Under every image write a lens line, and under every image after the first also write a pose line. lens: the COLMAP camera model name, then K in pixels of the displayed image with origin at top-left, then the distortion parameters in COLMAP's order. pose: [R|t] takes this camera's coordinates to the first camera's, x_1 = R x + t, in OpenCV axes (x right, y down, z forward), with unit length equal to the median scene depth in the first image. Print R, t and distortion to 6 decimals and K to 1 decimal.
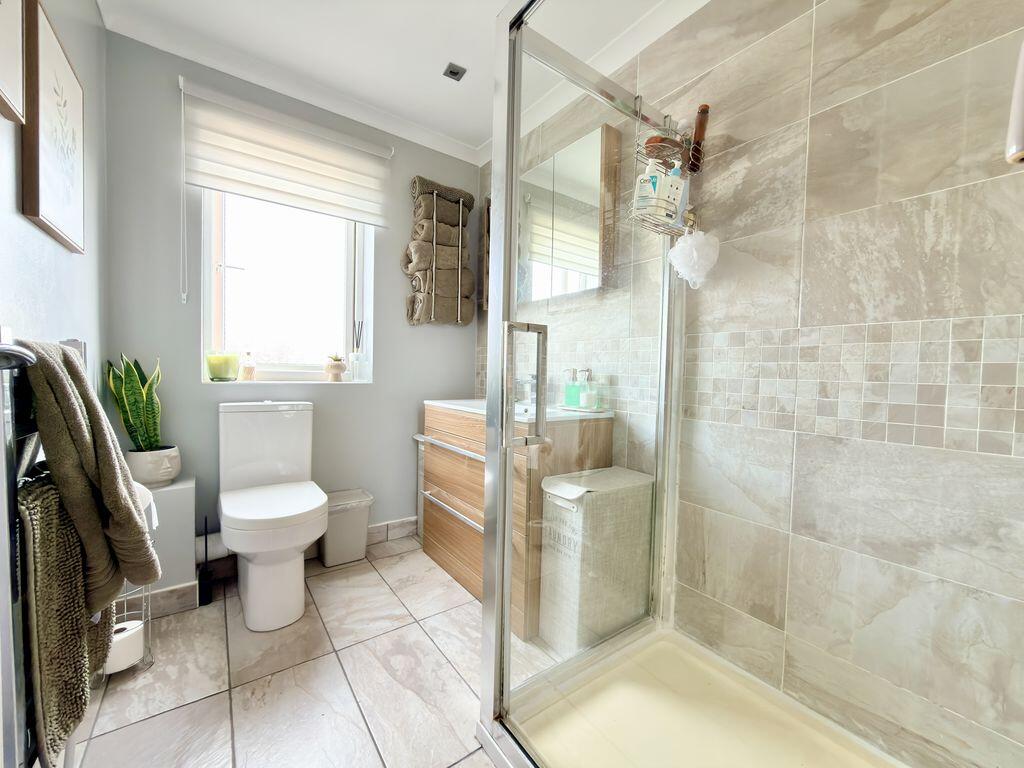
lens RADIAL K [[408.4, 0, 511.7], [0, 408.4, 384.1], [0, 0, 1]] dist [0.000792, 0.000012]
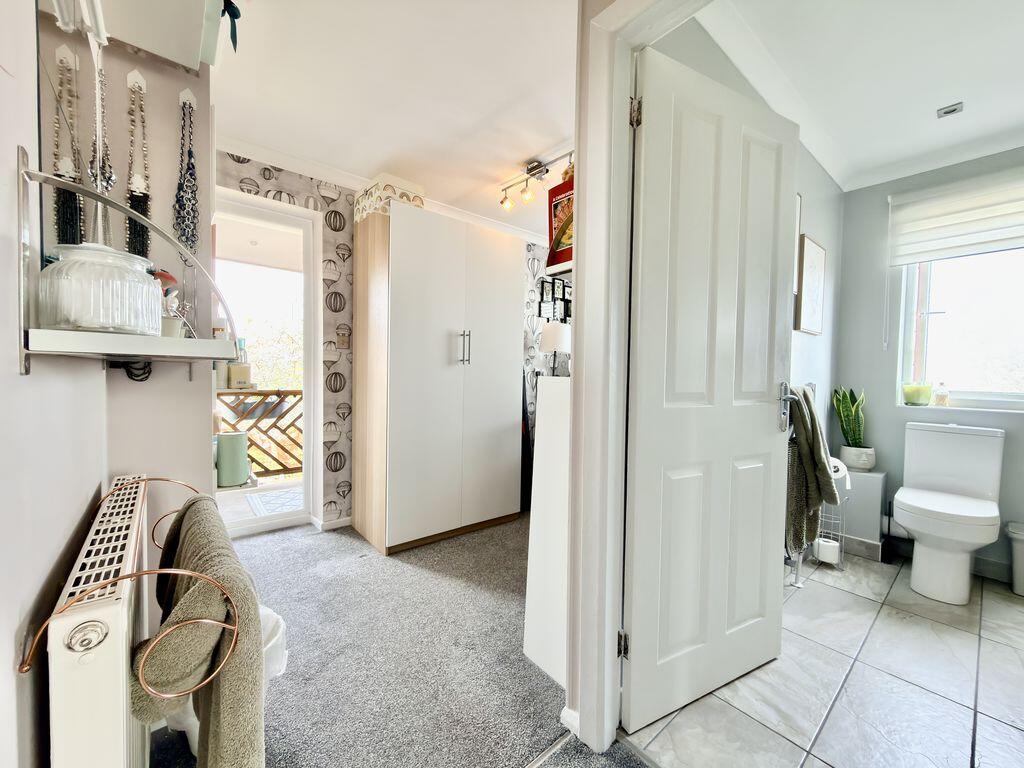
lens RADIAL K [[408.4, 0, 511.7], [0, 408.4, 383.6], [0, 0, 1]] dist [0.000792, 0.000012]
pose [[0.073795, 0.010688, -0.997216, 0.572608], [-0.050219, 0.998714, 0.006988, -0.024842], [0.996008, 0.049564, 0.074237, -0.433446]]
